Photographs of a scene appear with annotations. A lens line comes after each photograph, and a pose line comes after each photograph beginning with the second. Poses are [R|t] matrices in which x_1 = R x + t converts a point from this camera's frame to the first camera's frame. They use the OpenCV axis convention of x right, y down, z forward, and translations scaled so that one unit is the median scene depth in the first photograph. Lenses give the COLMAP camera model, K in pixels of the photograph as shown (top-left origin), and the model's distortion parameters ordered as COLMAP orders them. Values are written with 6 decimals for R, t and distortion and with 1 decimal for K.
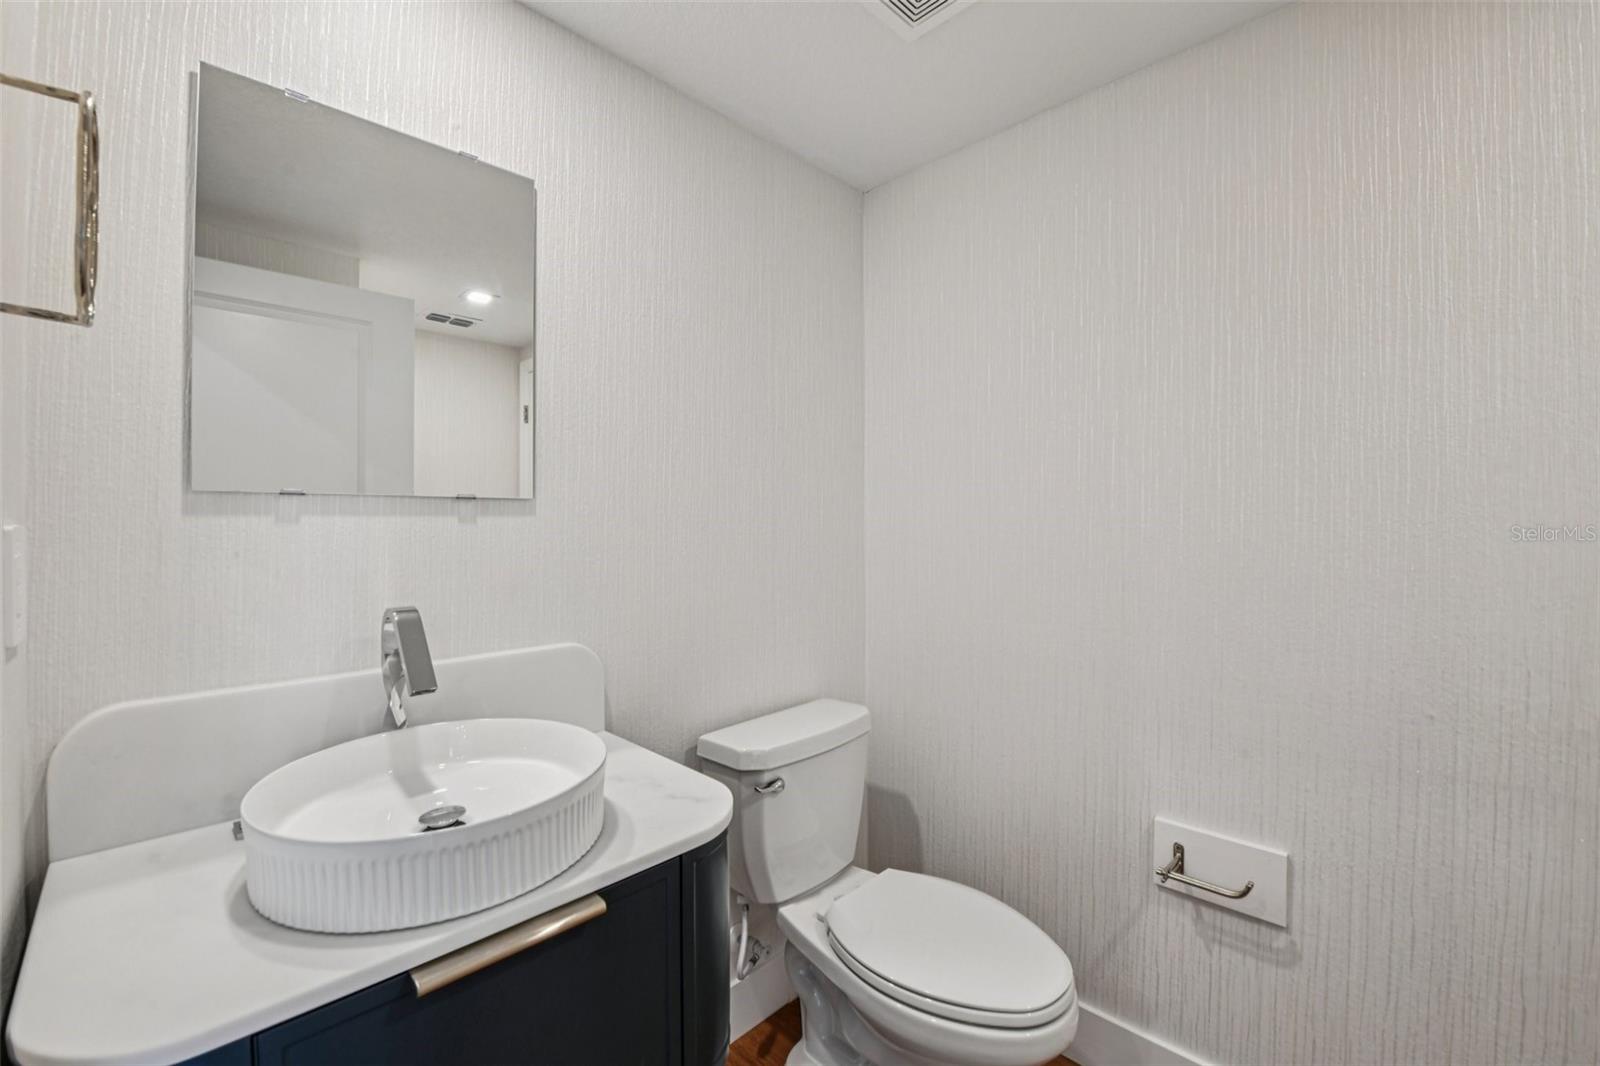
lens RADIAL K [[644.5, 0, 794.4], [0, 644.5, 520.1], [0, 0, 1]] dist [-0.017449, -0.000825]
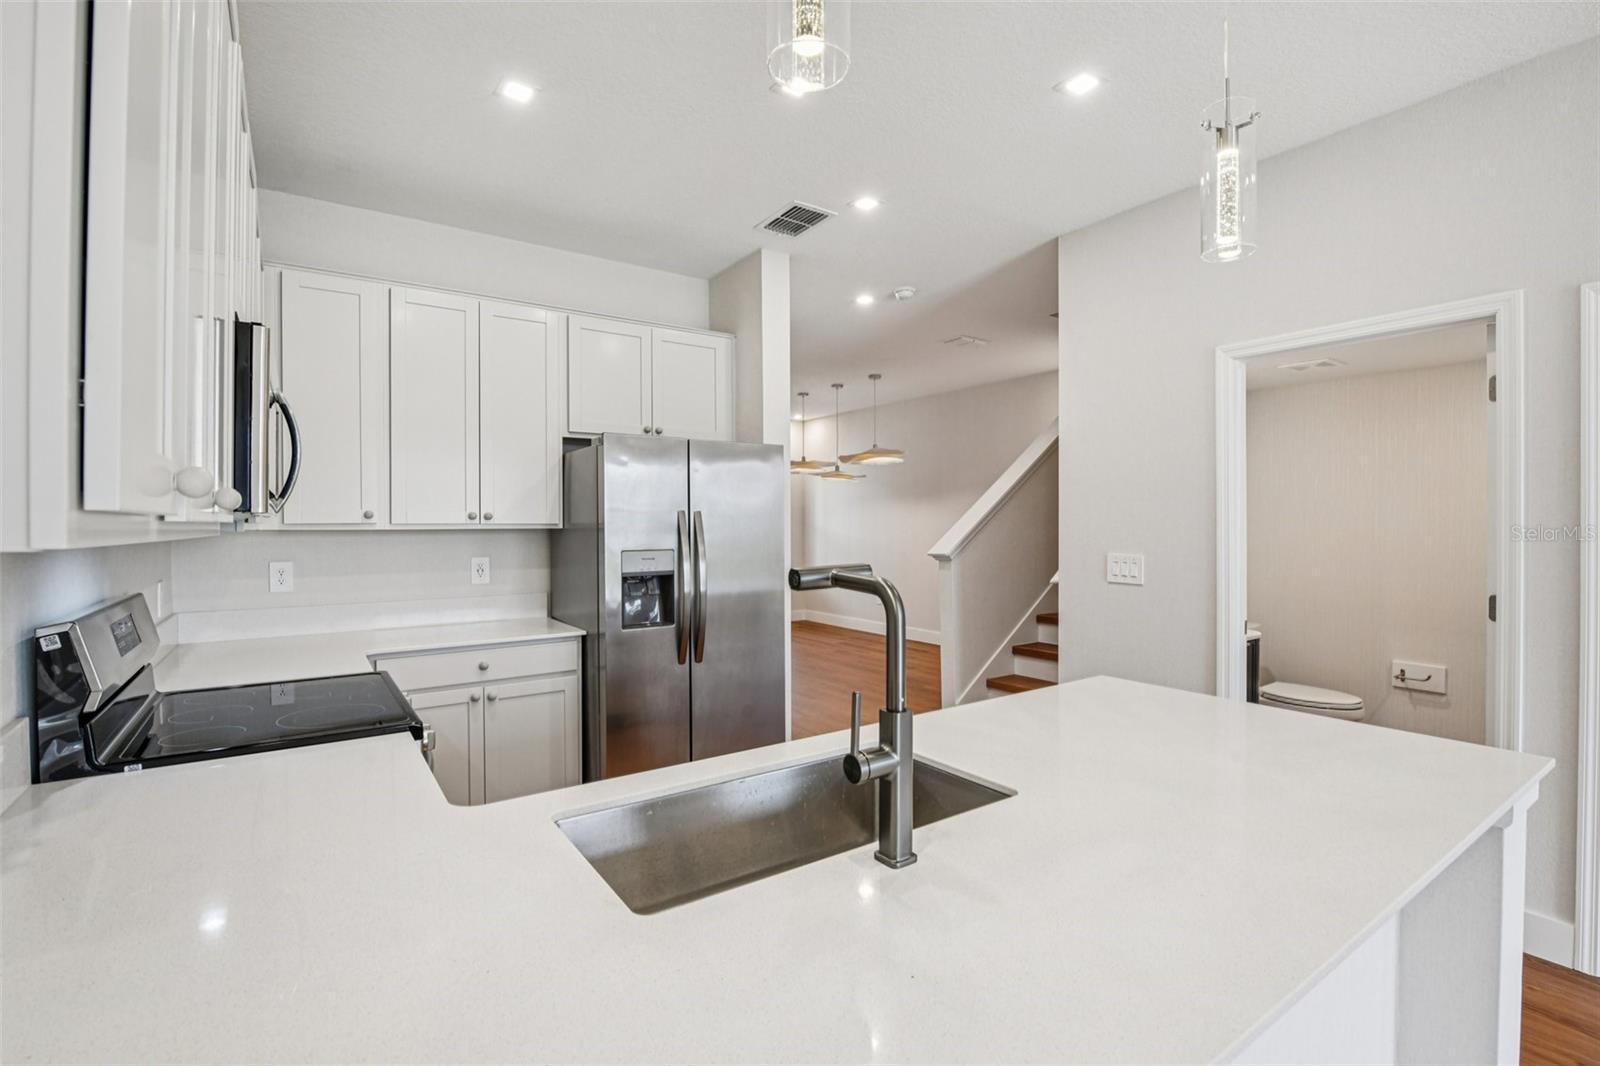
lens RADIAL K [[724.0, 0, 799.7], [0, 724.0, 526.5], [0, 0, 1]] dist [-0.012796, -0.000230]
pose [[0.986272, 0.004167, -0.165079, -1.414467], [-0.001716, 0.999886, 0.014987, -0.134939], [0.165123, -0.014498, 0.986166, -2.403053]]
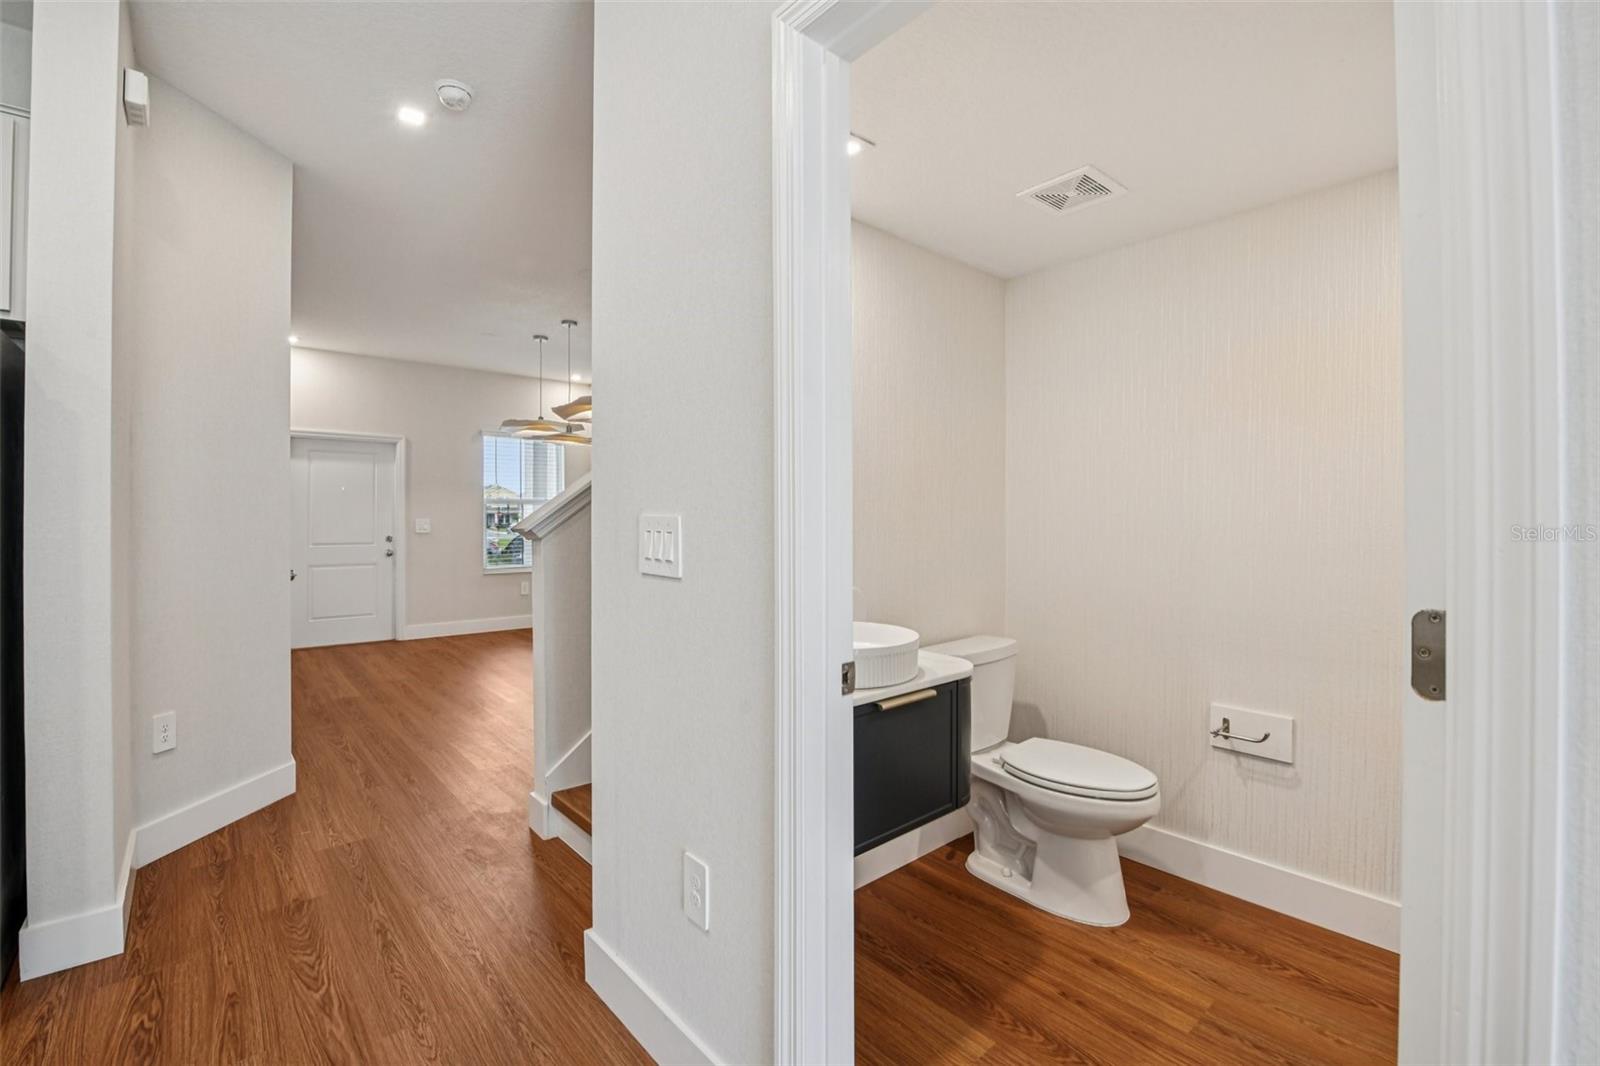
lens RADIAL K [[697.8, 0, 793.6], [0, 697.8, 519.0], [0, 0, 1]] dist [-0.014009, -0.001008]
pose [[0.997913, 0.005558, -0.064328, -0.367371], [-0.004857, 0.999927, 0.011045, -0.002807], [0.064384, -0.010710, 0.997868, -0.793206]]
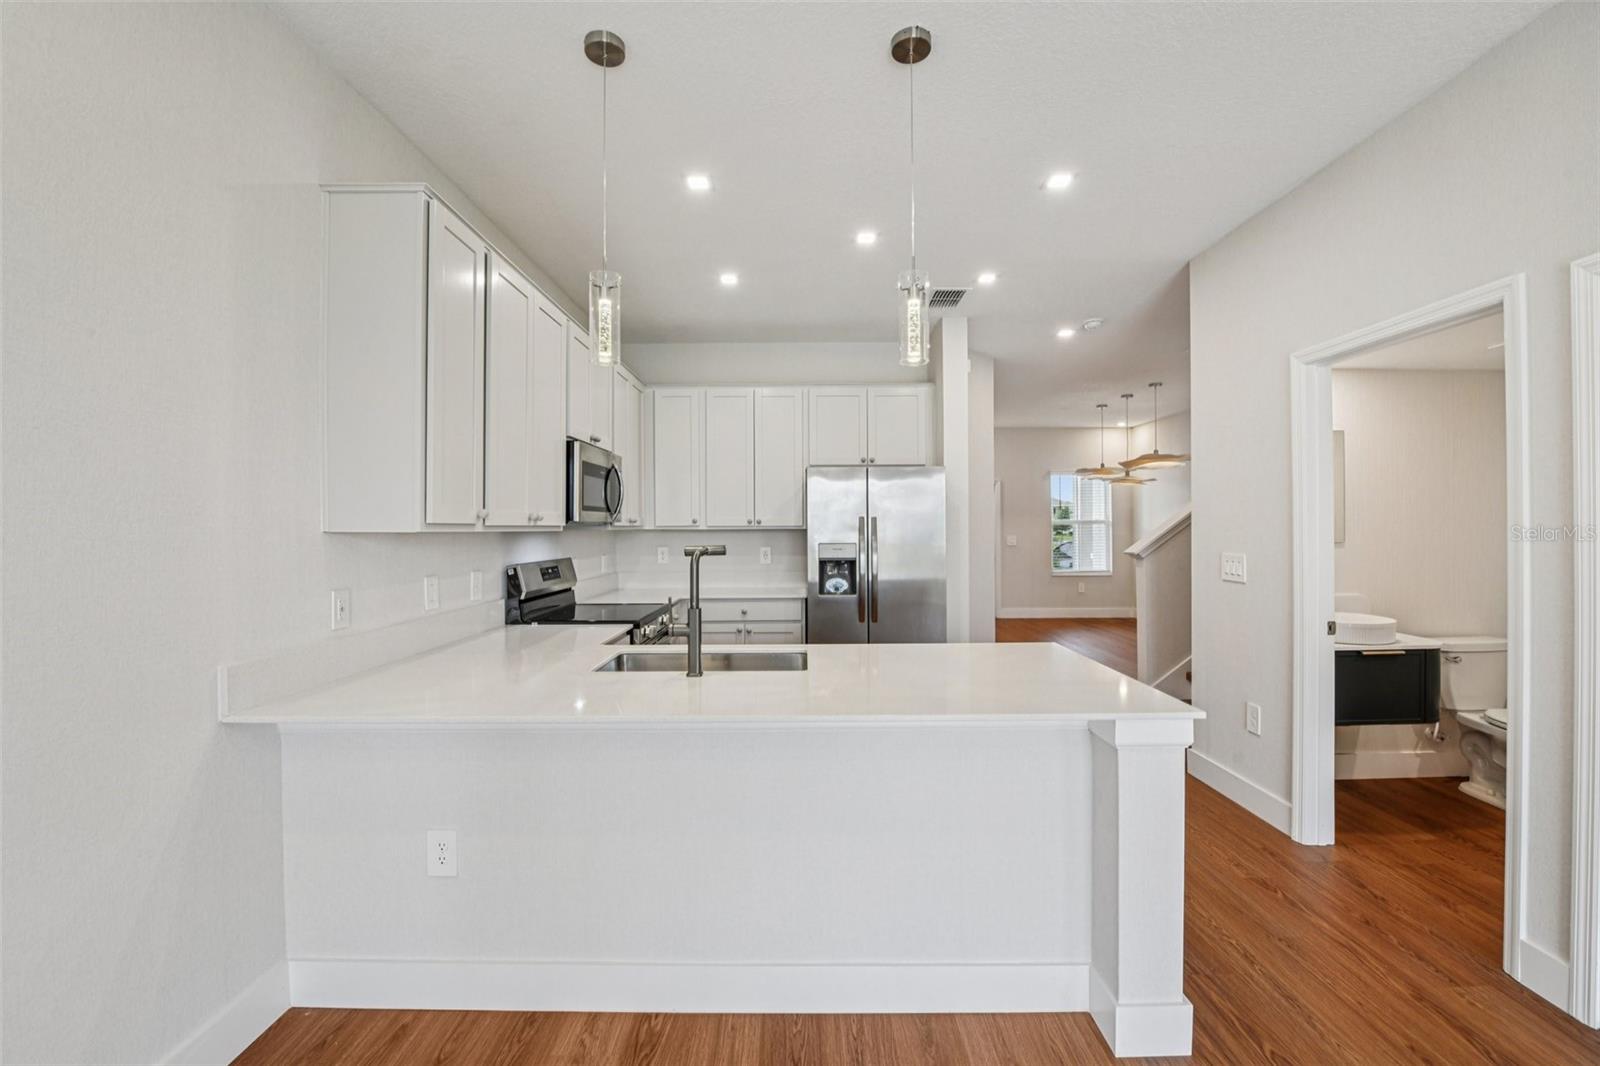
lens RADIAL K [[655.7, 0, 804.2], [0, 655.7, 527.1], [0, 0, 1]] dist [-0.019718, -0.000486]
pose [[0.715196, 0.003476, -0.698915, -0.105769], [0.007006, 0.999902, 0.012142, -0.142262], [0.698889, -0.013580, 0.715101, -2.566075]]
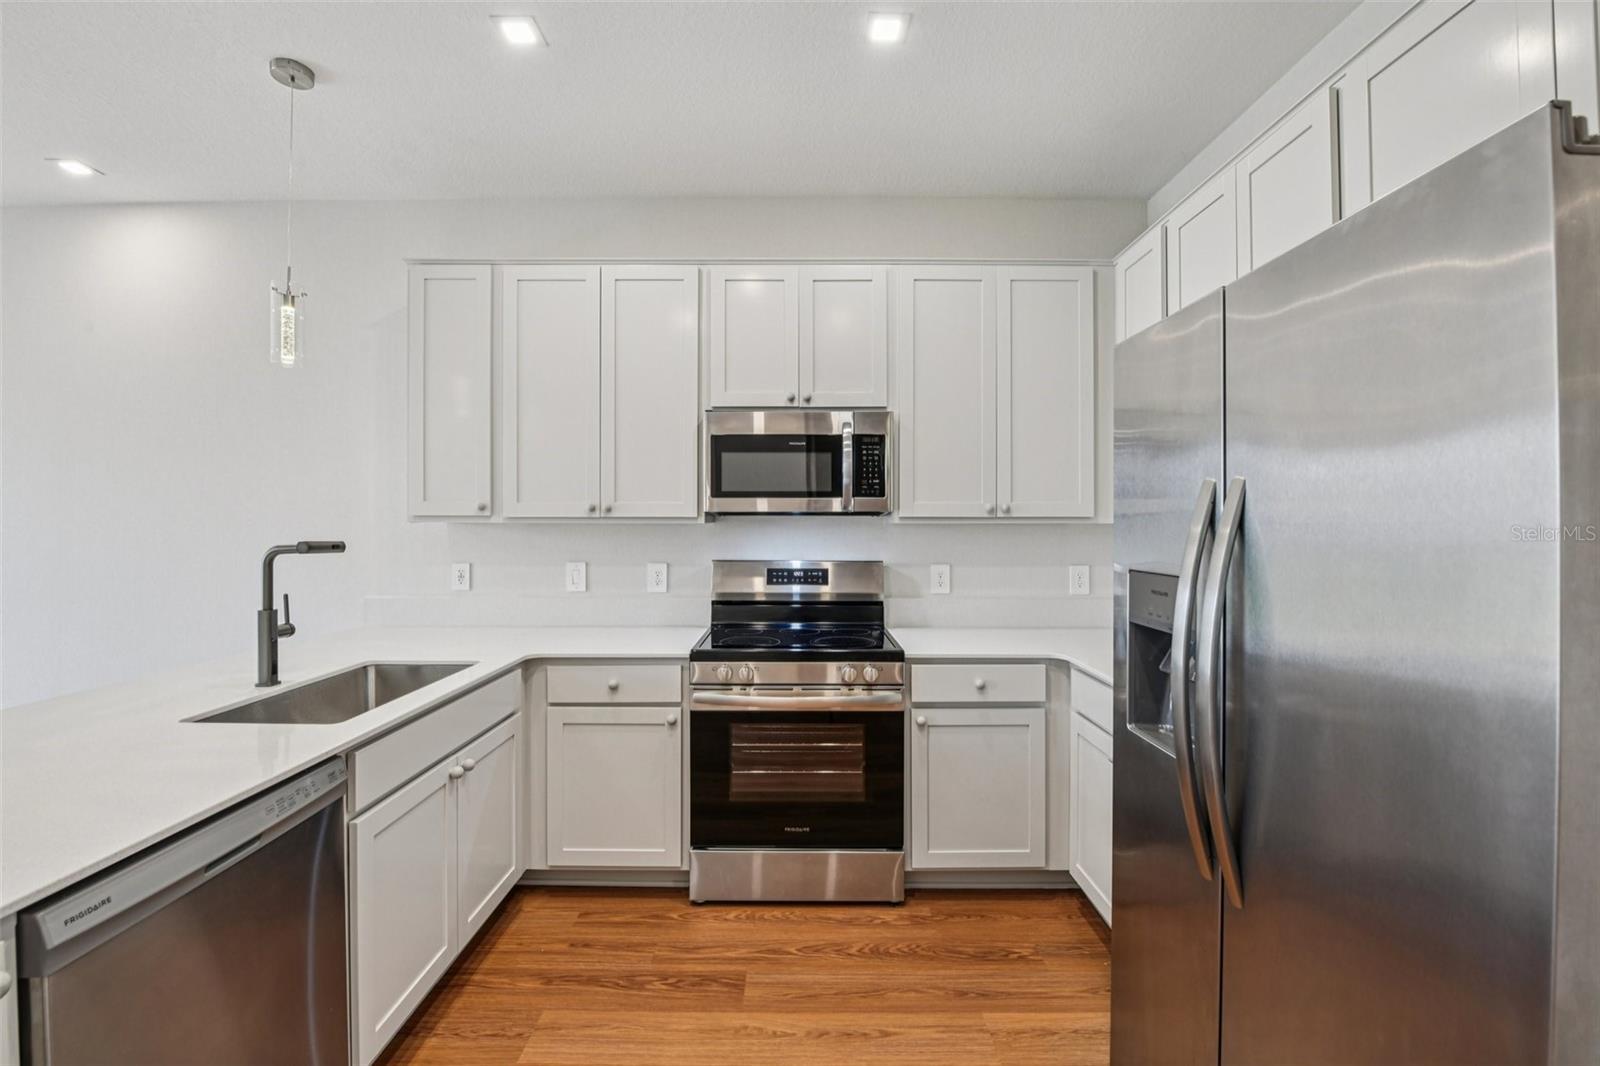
lens RADIAL K [[663.1, 0, 801.4], [0, 663.1, 516.9], [0, 0, 1]] dist [-0.012878, -0.000233]
pose [[-0.700638, -0.002455, -0.713513, -1.225139], [0.010575, 0.999849, -0.013825, -0.091893], [0.713439, -0.017232, -0.700506, 0.264065]]
